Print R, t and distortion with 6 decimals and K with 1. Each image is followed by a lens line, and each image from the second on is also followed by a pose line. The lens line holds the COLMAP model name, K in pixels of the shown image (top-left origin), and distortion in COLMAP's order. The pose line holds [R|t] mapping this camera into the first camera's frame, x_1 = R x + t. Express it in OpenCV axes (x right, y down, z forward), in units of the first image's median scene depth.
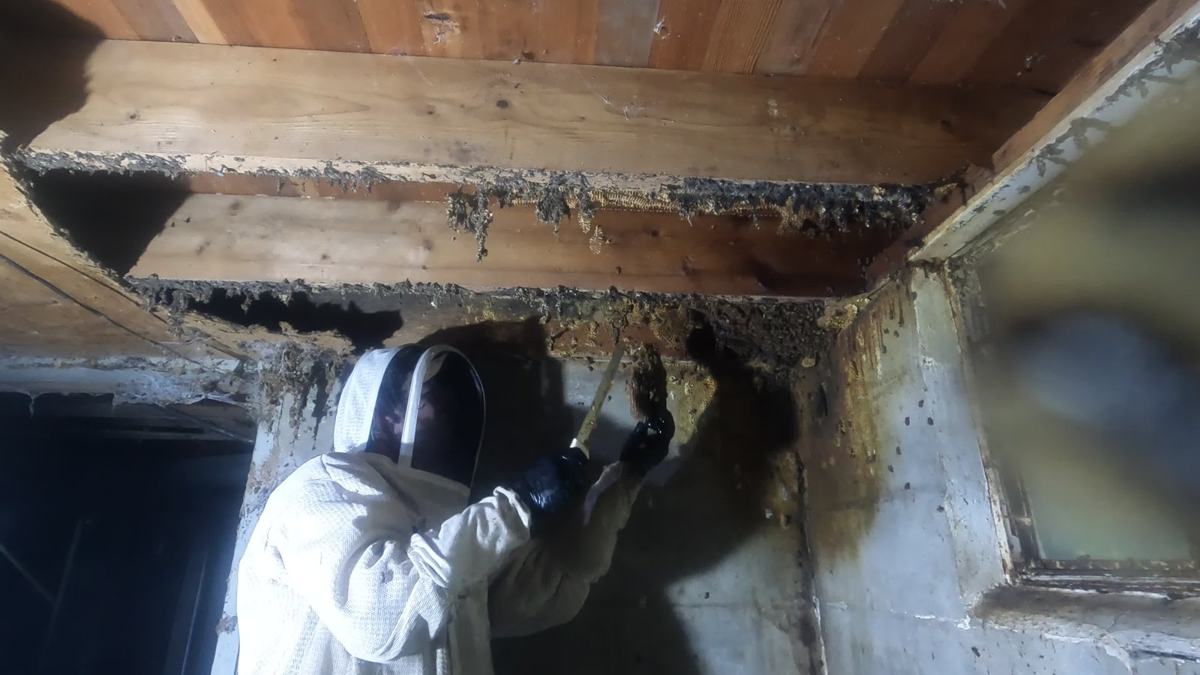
lens RADIAL K [[631.9, 0, 601.2], [0, 631.9, 335.7], [0, 0, 1]] dist [-0.000207, 0.002865]
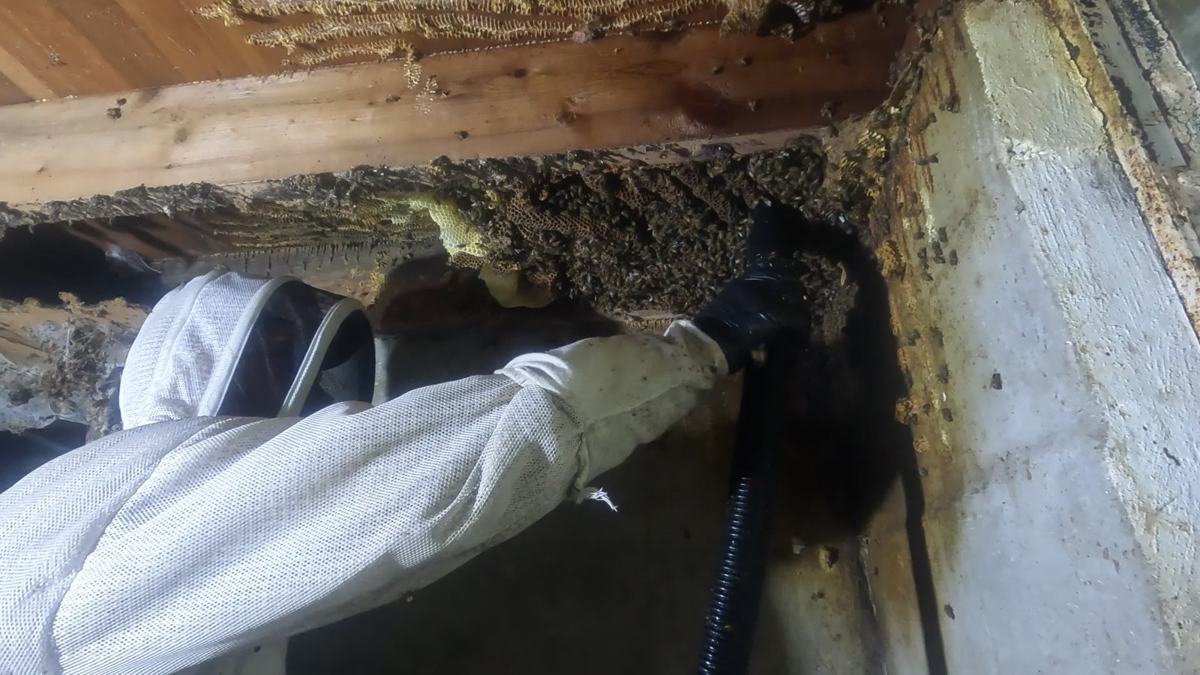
lens RADIAL K [[631.9, 0, 598.9], [0, 631.9, 335.8], [0, 0, 1]] dist [-0.000207, 0.002865]
pose [[0.978424, -0.090544, -0.185712, 0.256729], [0.072731, 0.992266, -0.100593, 0.161544], [0.193383, 0.084916, 0.977442, 0.448869]]
